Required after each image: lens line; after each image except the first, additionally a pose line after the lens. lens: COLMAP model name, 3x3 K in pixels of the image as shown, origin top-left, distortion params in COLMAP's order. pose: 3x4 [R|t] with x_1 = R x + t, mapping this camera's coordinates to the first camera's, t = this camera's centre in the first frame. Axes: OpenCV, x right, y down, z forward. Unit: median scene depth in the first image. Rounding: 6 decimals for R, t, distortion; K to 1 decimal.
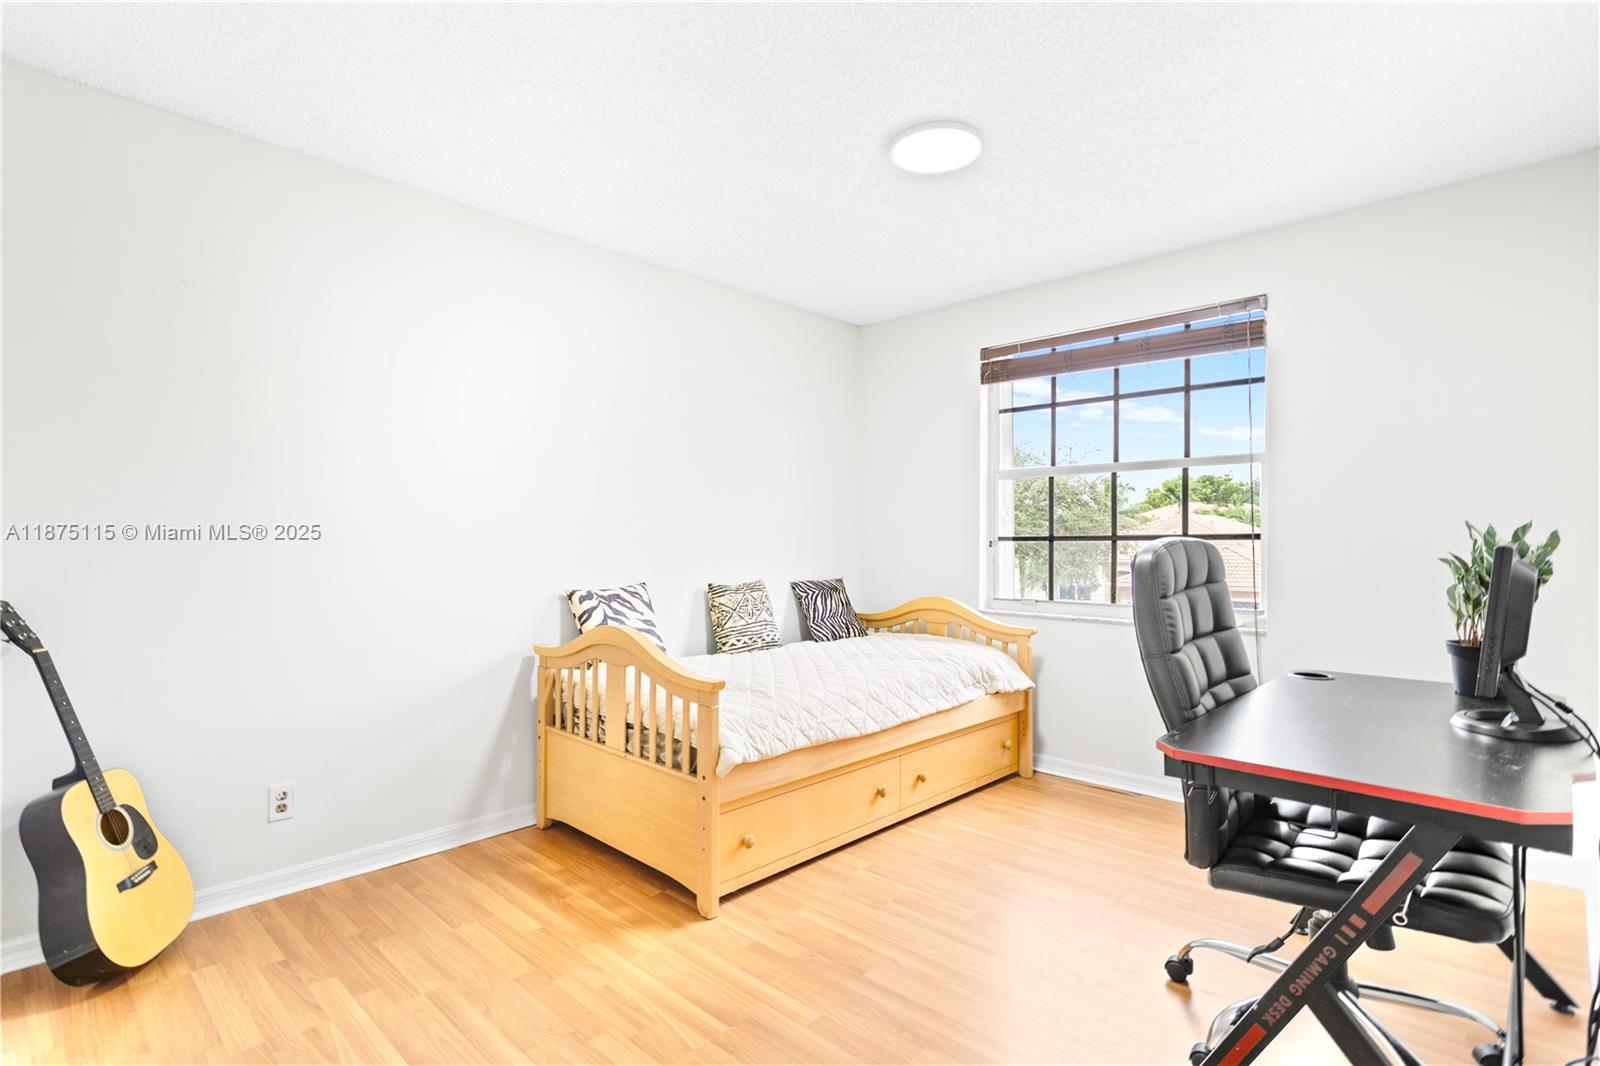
lens RADIAL K [[745.9, 0, 800.0], [0, 745.9, 533.0], [0, 0, 1]] dist [-0.001360, -0.000330]
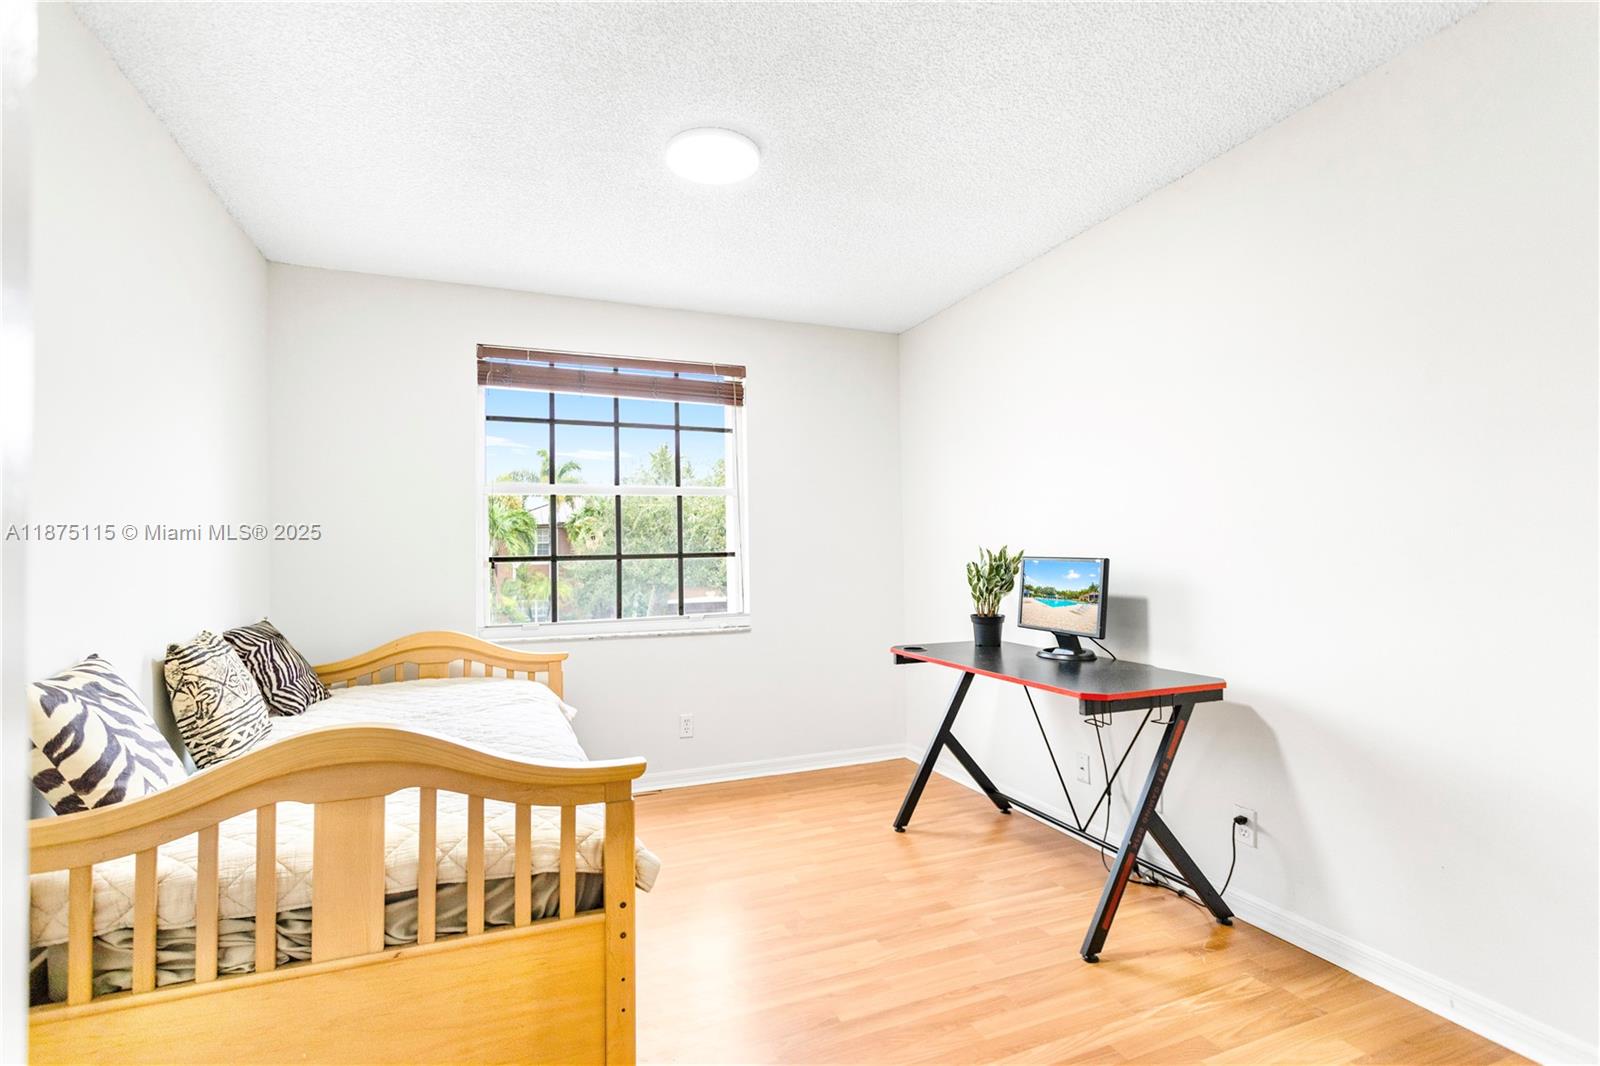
lens RADIAL K [[720.4, 0, 800.0], [0, 720.4, 533.0], [0, 0, 1]] dist [-0.000788, 0.000193]
pose [[0.450302, 0.018390, 0.892687, -0.497438], [0.005500, 0.999712, -0.023369, -0.002432], [-0.892859, 0.015433, 0.450071, 0.408330]]
